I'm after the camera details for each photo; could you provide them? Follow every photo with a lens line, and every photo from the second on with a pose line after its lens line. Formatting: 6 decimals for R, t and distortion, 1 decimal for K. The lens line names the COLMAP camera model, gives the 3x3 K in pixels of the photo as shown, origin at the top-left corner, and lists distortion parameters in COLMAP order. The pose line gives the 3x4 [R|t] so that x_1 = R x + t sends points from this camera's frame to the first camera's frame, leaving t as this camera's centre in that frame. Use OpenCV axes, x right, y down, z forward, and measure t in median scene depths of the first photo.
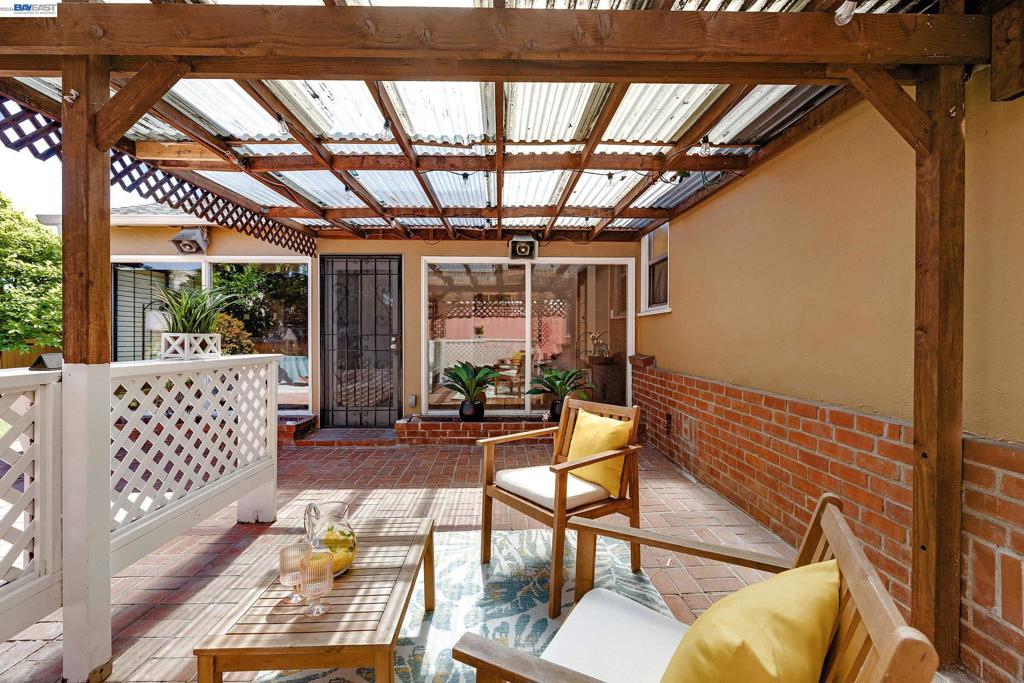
lens RADIAL K [[425.0, 0, 509.9], [0, 425.0, 341.7], [0, 0, 1]] dist [0.000071, -0.000301]
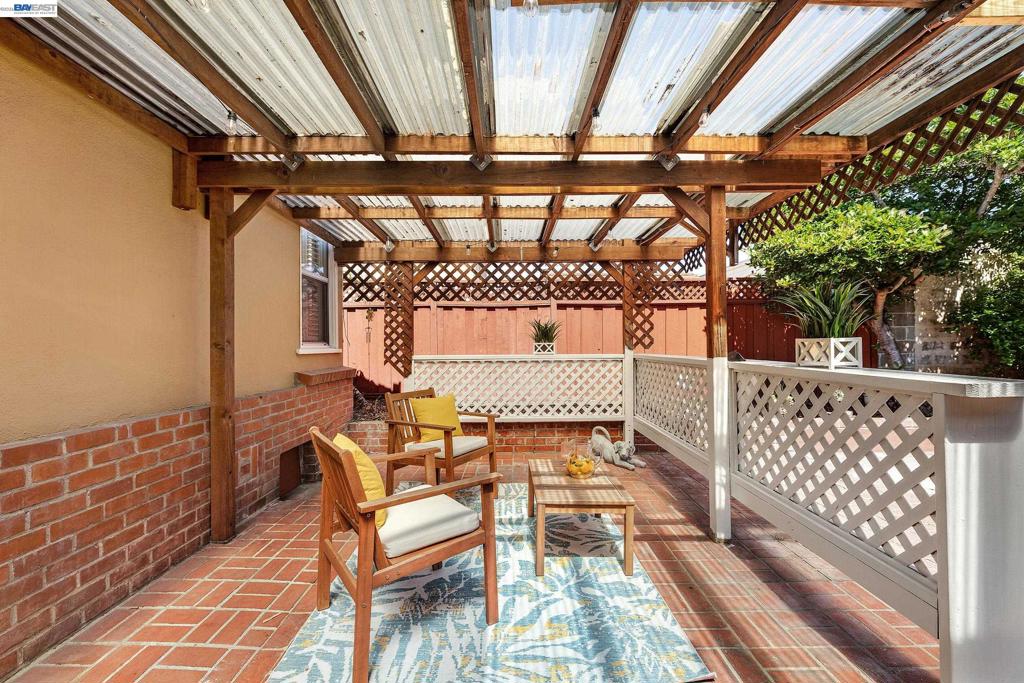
lens RADIAL K [[425.0, 0, 509.9], [0, 425.0, 341.7], [0, 0, 1]] dist [0.000071, -0.000301]
pose [[-0.999737, 0.007671, 0.021629, -0.117470], [0.007813, 0.999948, 0.006480, -0.022951], [-0.021578, 0.006647, -0.999745, 1.888846]]
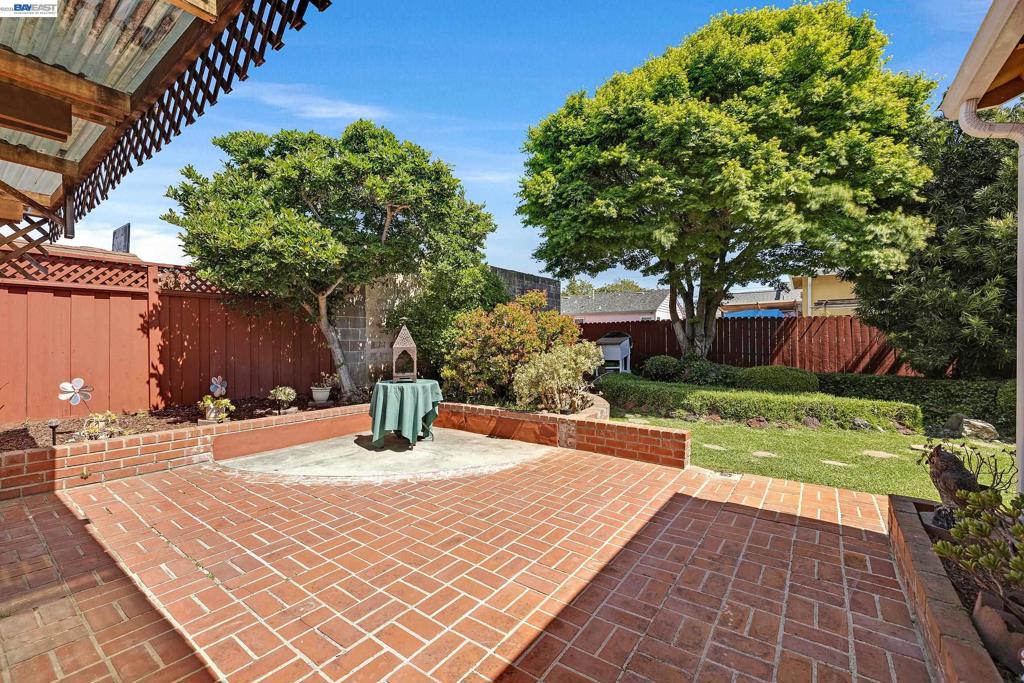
lens RADIAL K [[425.0, 0, 509.9], [0, 425.0, 341.7], [0, 0, 1]] dist [0.000071, -0.000301]
pose [[-0.613157, 0.002271, -0.789958, -0.322686], [-0.004520, 0.999969, 0.006383, -0.018721], [0.789948, 0.007484, -0.613128, 1.924734]]
